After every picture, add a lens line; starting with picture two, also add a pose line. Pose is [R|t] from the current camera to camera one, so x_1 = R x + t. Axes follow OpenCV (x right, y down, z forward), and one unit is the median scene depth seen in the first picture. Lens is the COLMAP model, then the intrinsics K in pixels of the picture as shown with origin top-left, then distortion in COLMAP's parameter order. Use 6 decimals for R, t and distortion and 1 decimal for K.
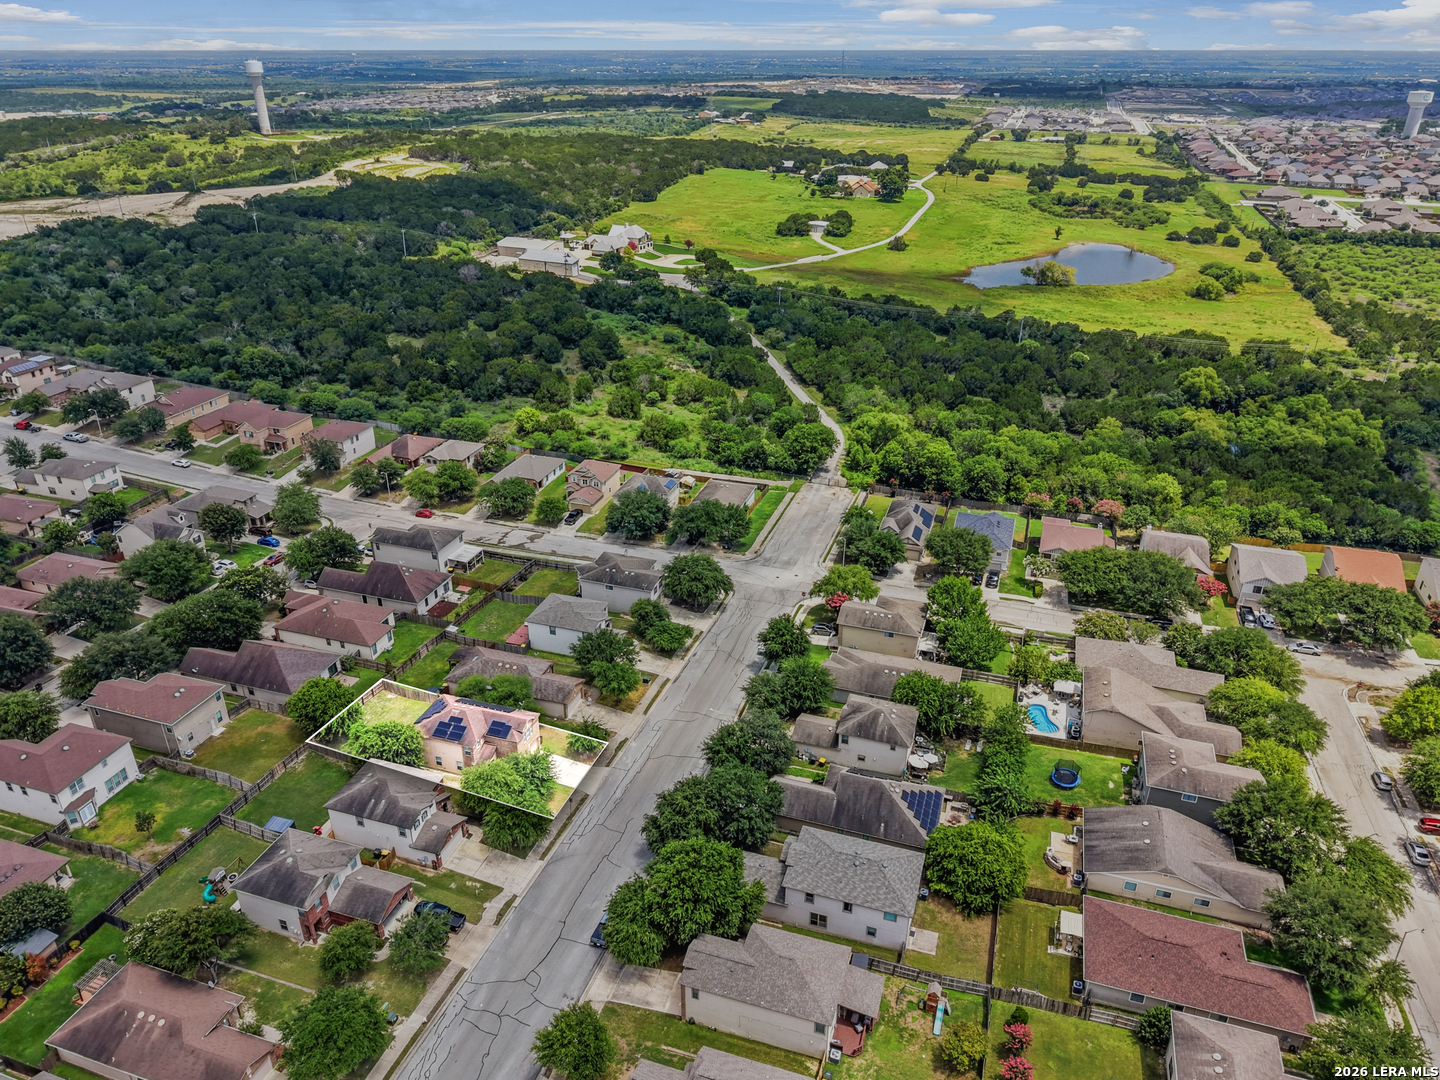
lens RADIAL K [[963.1, 0, 725.0], [0, 963.1, 540.1], [0, 0, 1]] dist [0.056281, -0.070791]
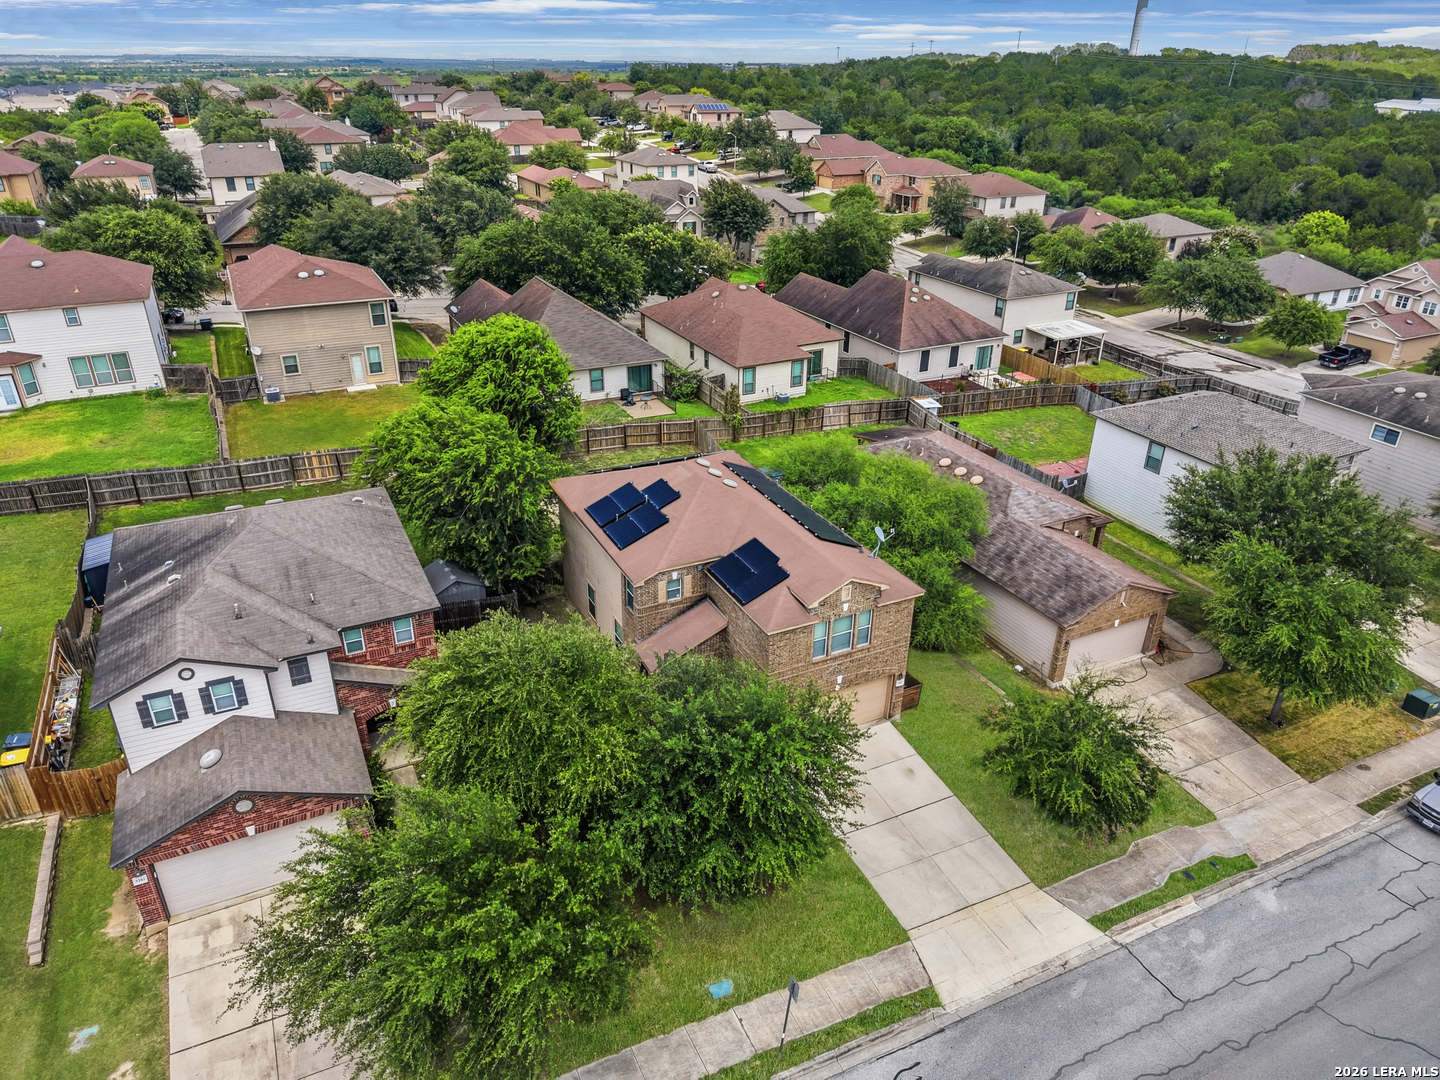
lens RADIAL K [[963.1, 0, 725.0], [0, 963.1, 540.1], [0, 0, 1]] dist [0.056281, -0.070791]
pose [[0.700001, 0.324031, -0.636398, -0.063870], [-0.325189, 0.938015, 0.119916, 0.143527], [0.635808, 0.123008, 0.761983, 0.718752]]
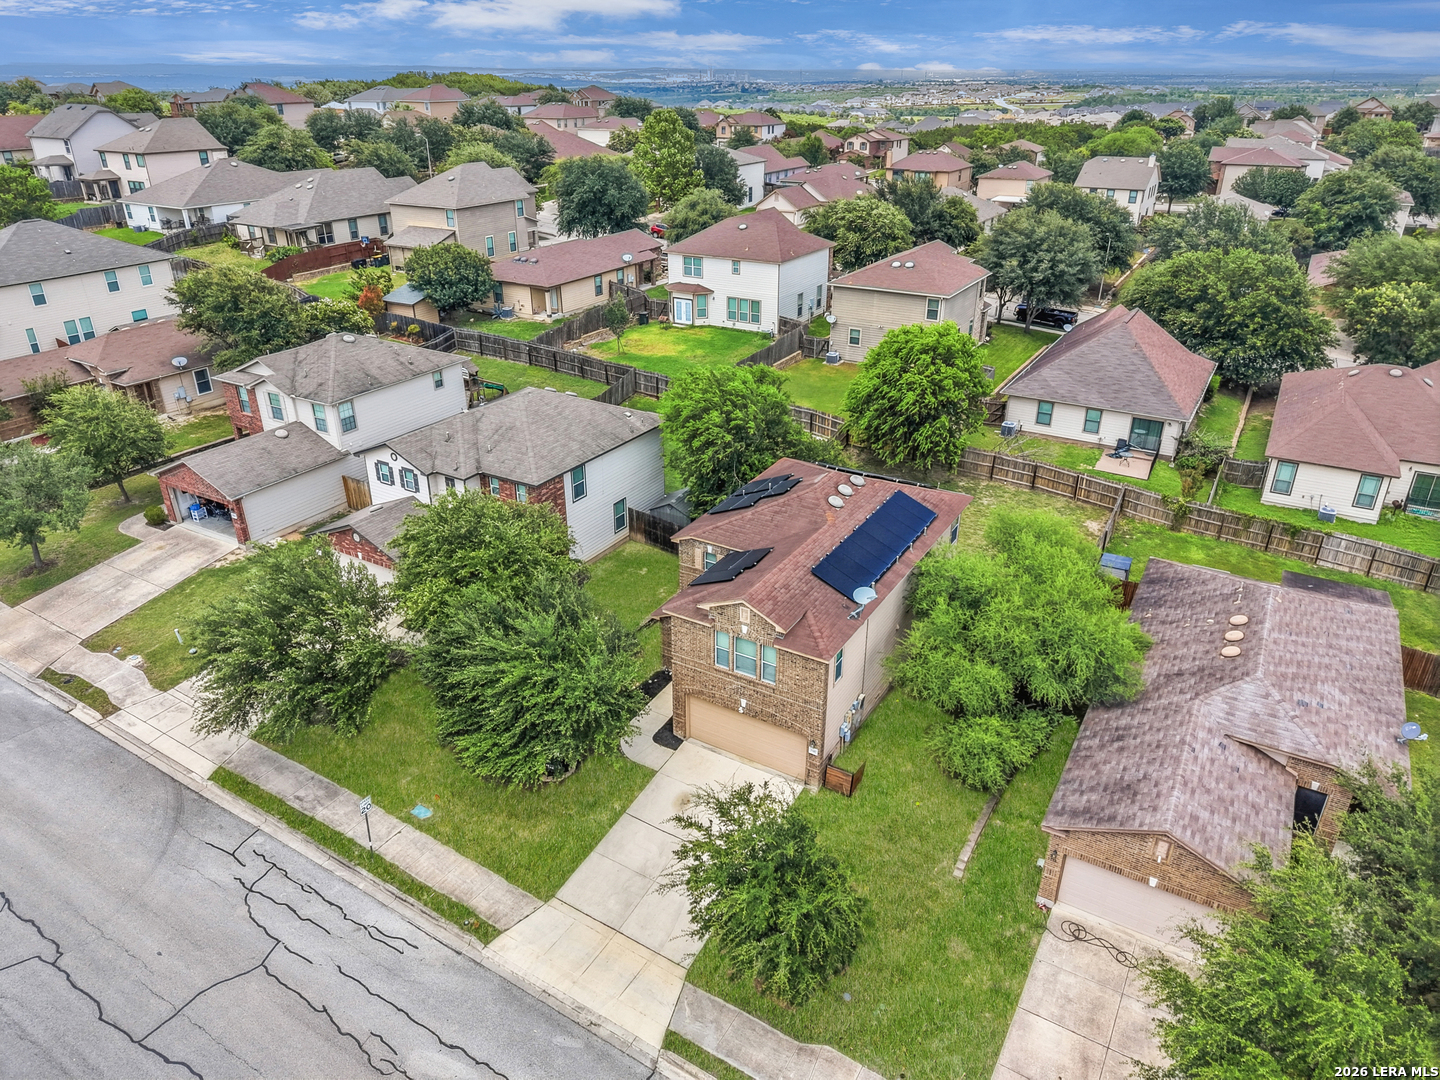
lens RADIAL K [[963.1, 0, 725.0], [0, 963.1, 540.1], [0, 0, 1]] dist [0.056281, -0.070791]
pose [[-0.218376, 0.425112, -0.878403, 0.006879], [-0.435430, 0.763107, 0.477564, 0.052880], [0.873334, 0.486772, 0.018462, 0.900789]]
